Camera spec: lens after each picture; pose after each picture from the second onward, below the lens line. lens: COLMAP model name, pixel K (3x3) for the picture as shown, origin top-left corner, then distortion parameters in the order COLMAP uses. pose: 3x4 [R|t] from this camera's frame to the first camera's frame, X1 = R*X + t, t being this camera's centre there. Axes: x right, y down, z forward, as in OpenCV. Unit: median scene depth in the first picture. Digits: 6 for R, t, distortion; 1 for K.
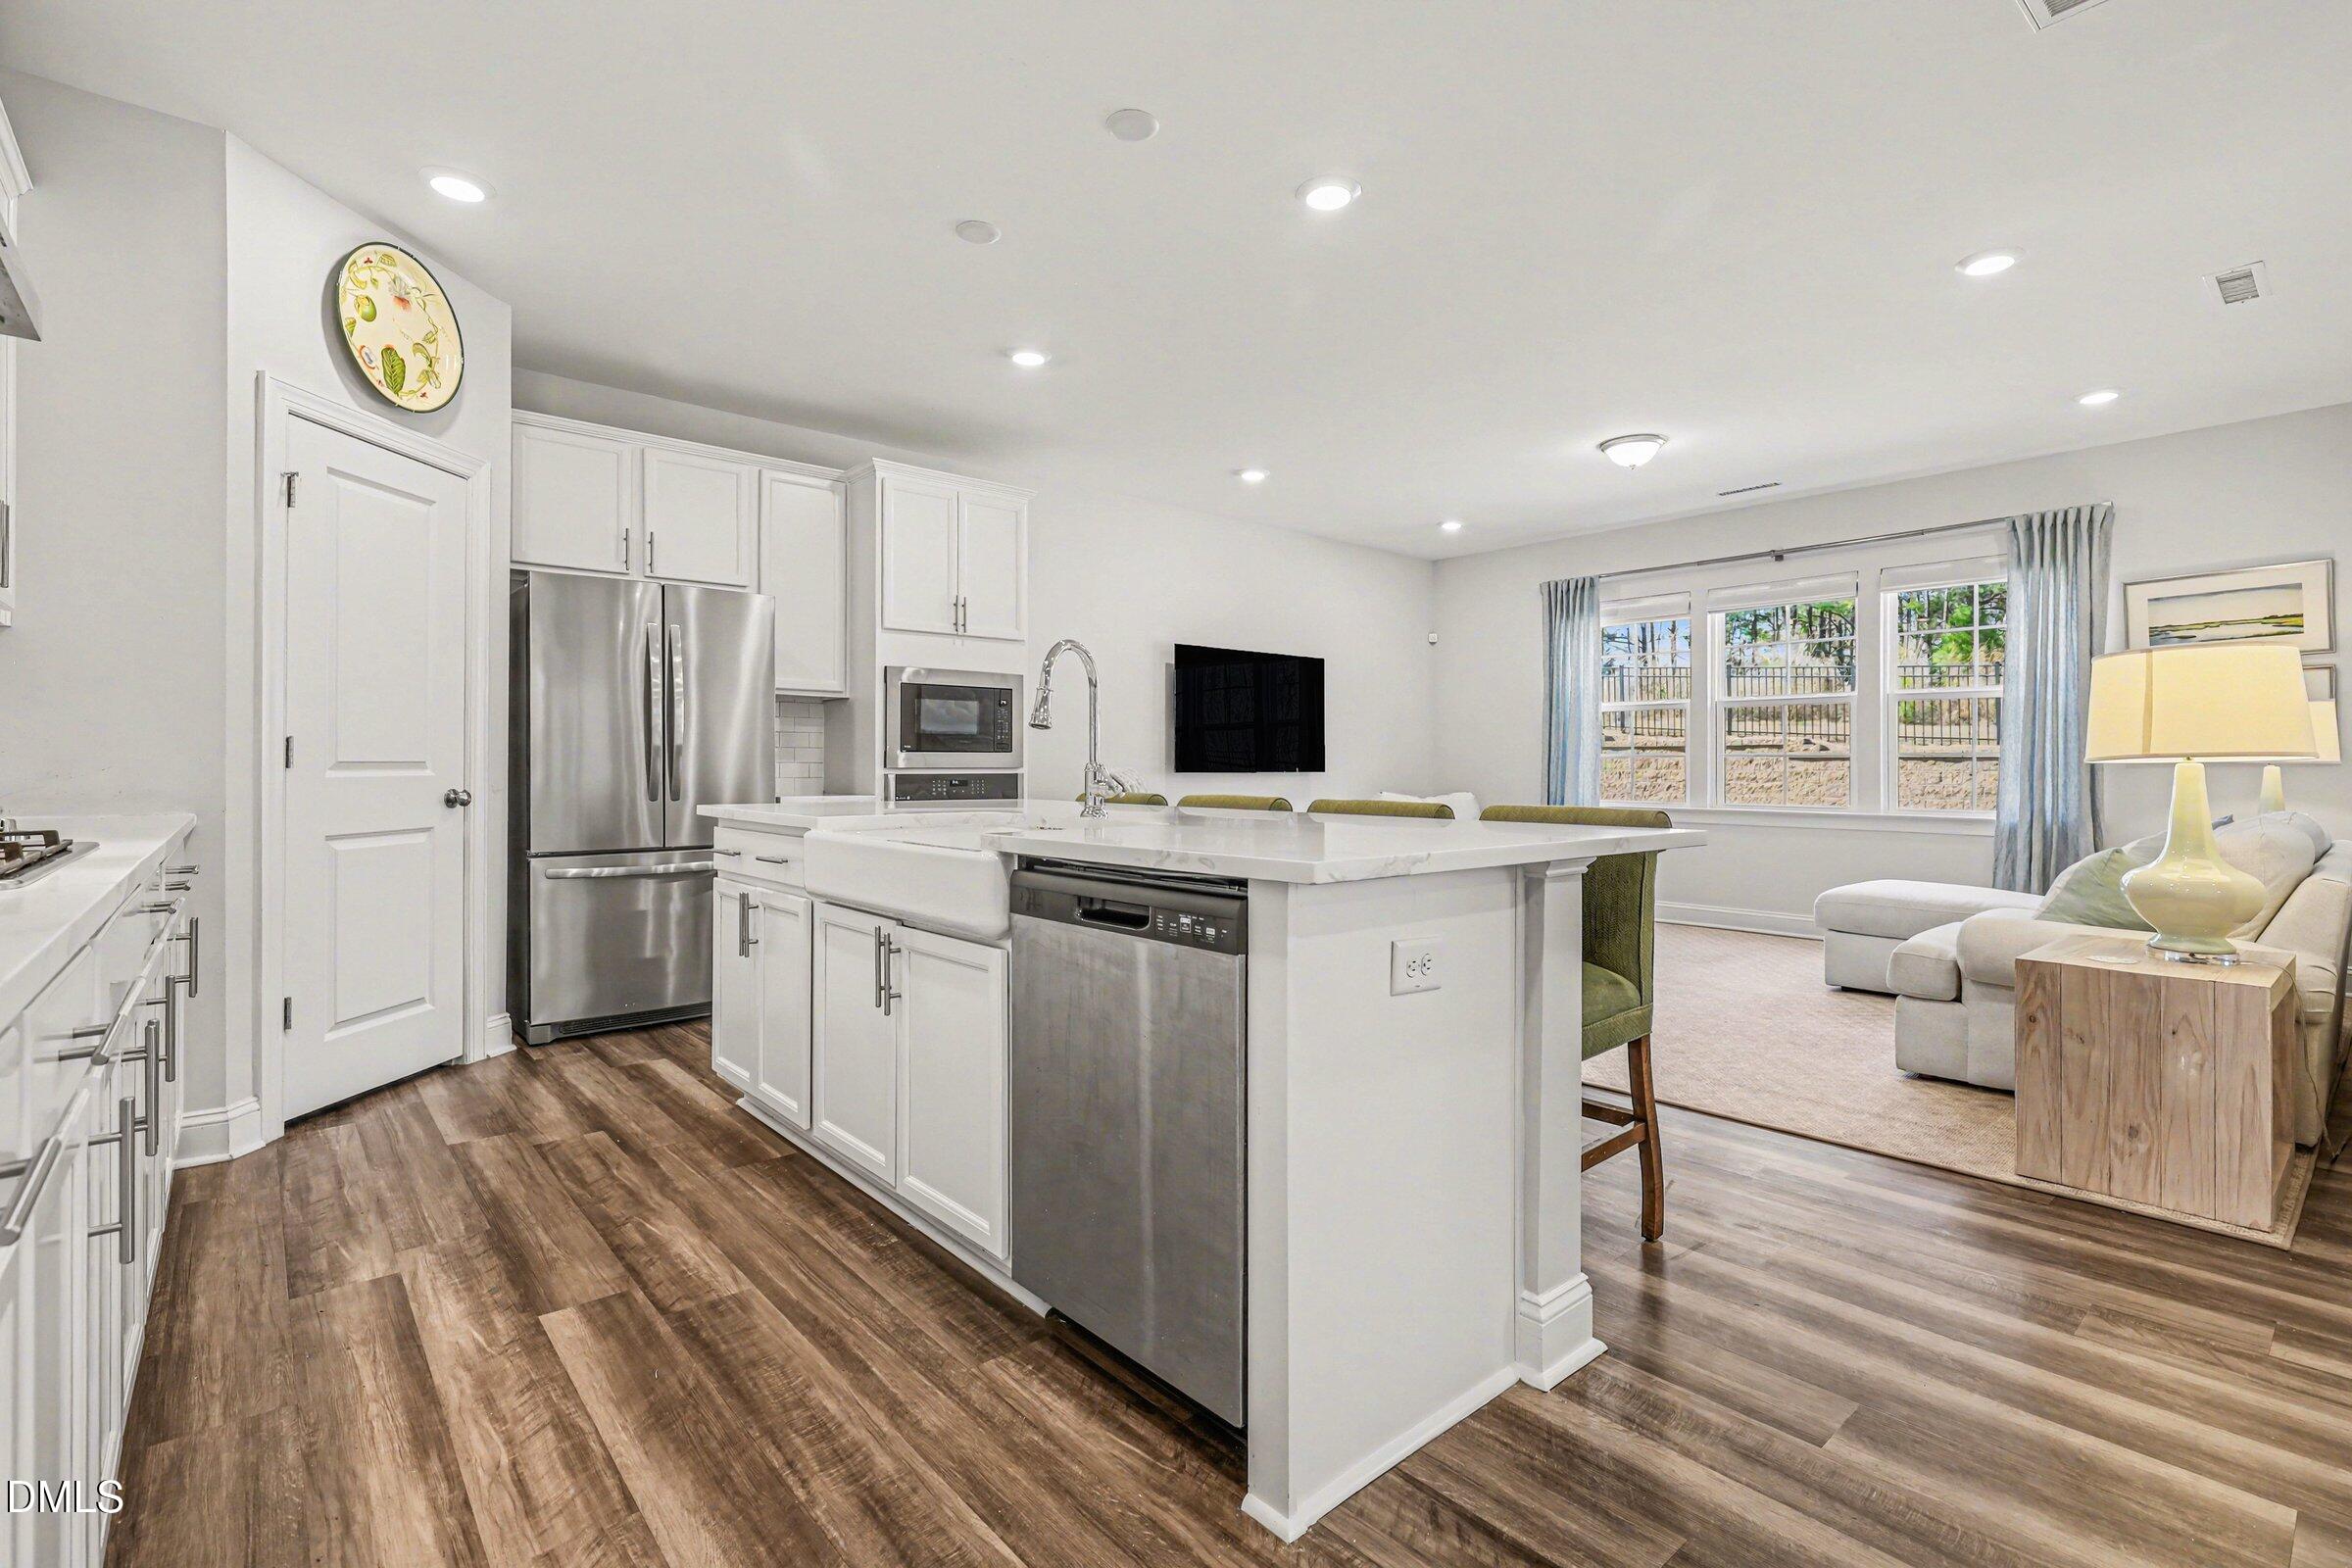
lens RADIAL K [[1072.9, 0, 1181.2], [0, 1072.9, 761.0], [0, 0, 1]] dist [-0.000598, 0.000552]
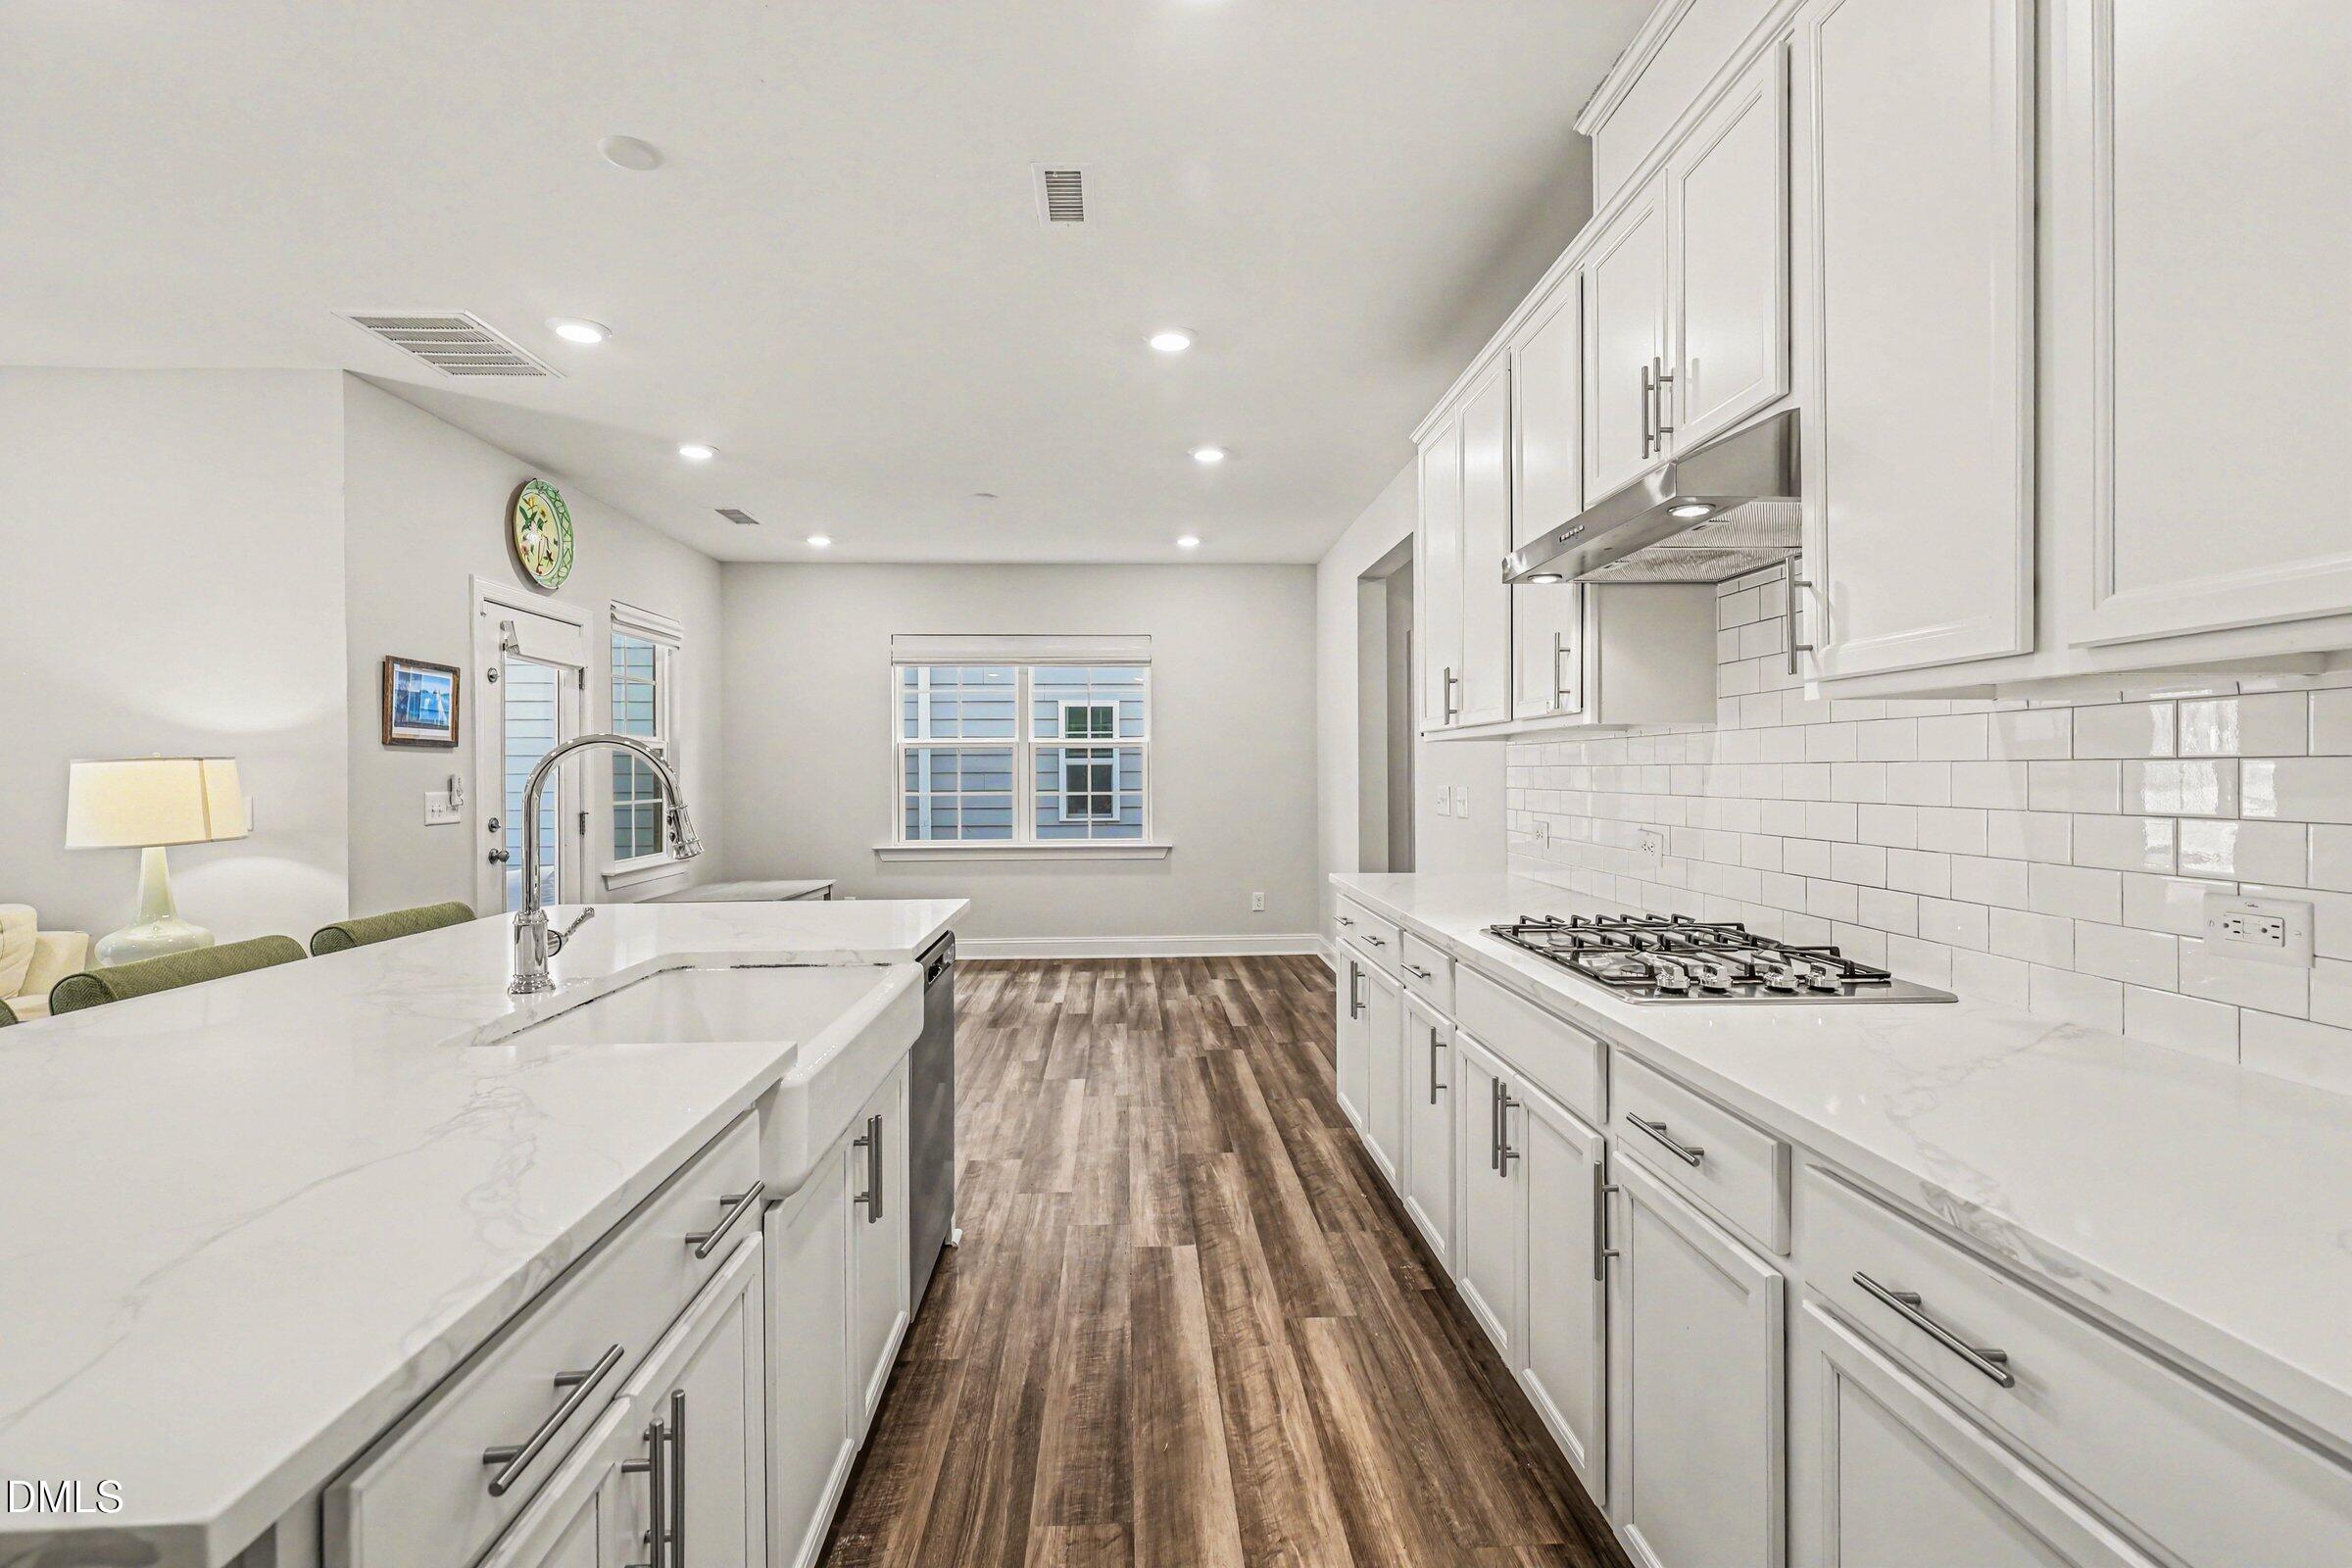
lens RADIAL K [[1072.9, 0, 1176.8], [0, 1072.9, 783.4], [0, 0, 1]] dist [-0.000598, 0.000552]
pose [[-0.784879, -0.003520, 0.619639, -0.437152], [0.002710, 0.999955, 0.009113, -0.044590], [-0.619643, 0.008832, -0.784834, 0.686962]]
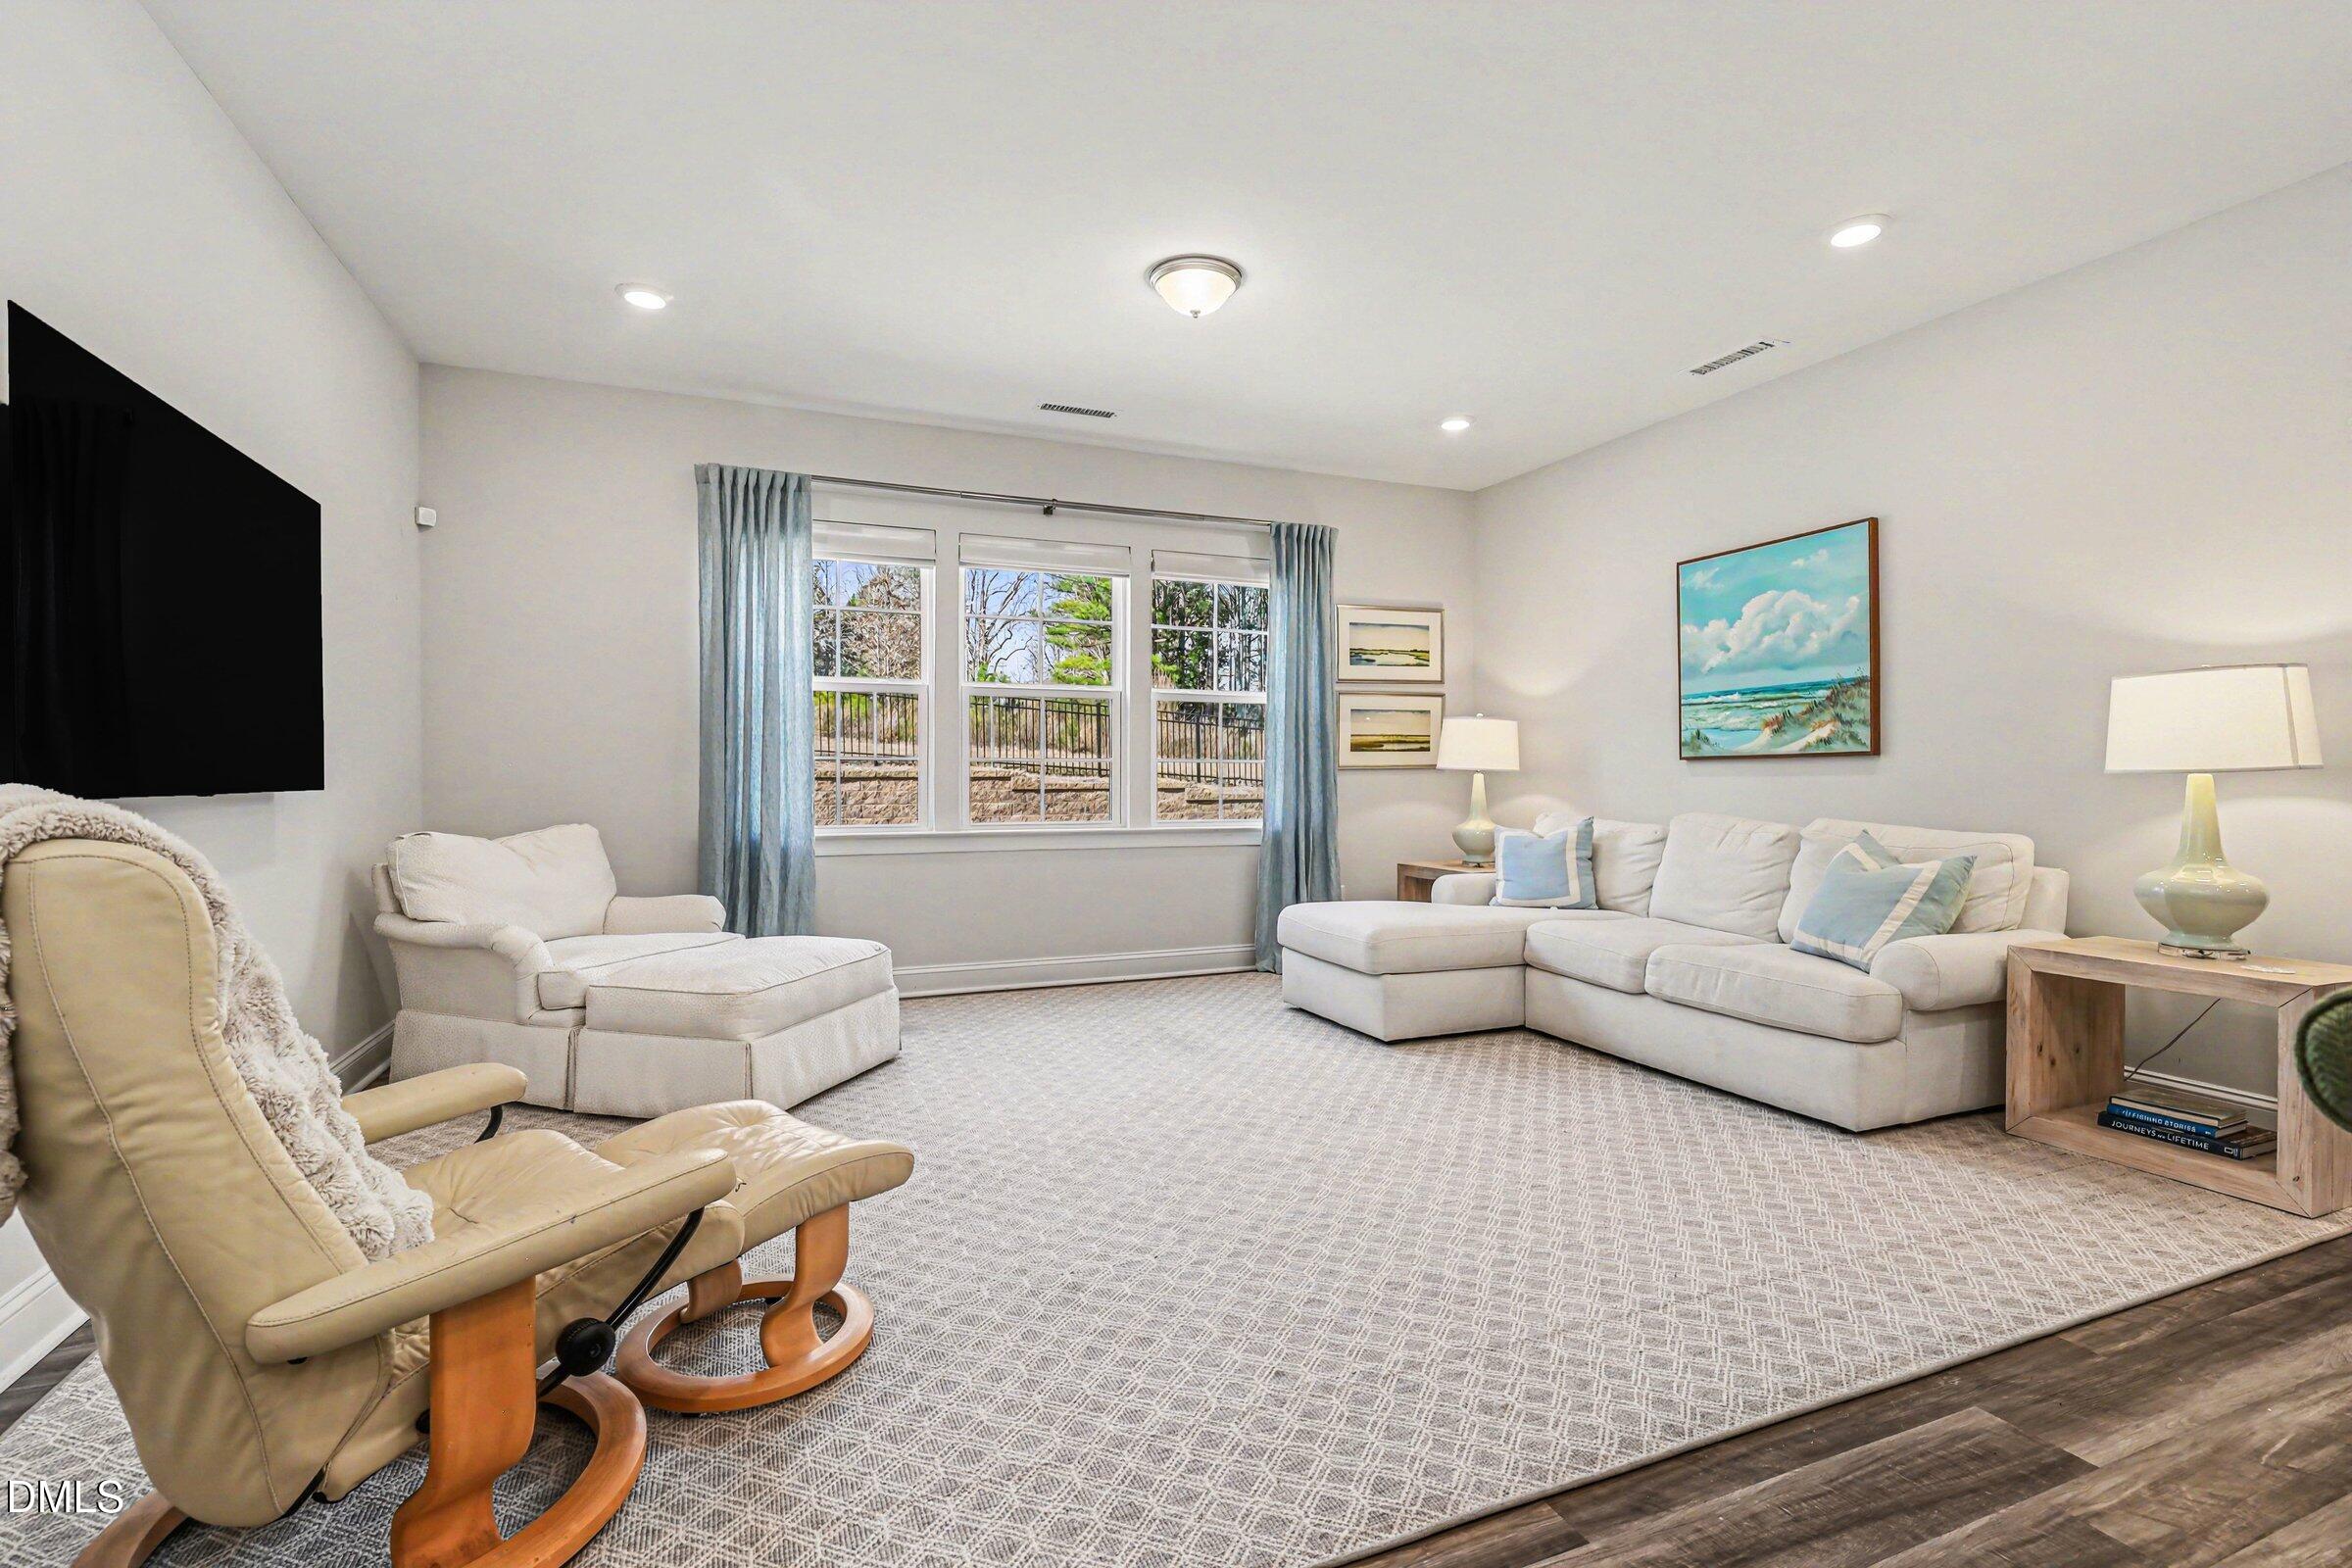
lens RADIAL K [[1072.9, 0, 1177.9], [0, 1072.9, 772.3], [0, 0, 1]] dist [-0.000598, 0.000552]
pose [[0.316070, 0.000465, 0.948736, -0.224139], [-0.005947, 0.999981, 0.001492, 0.002610], [-0.948717, -0.006114, 0.316067, 0.898546]]
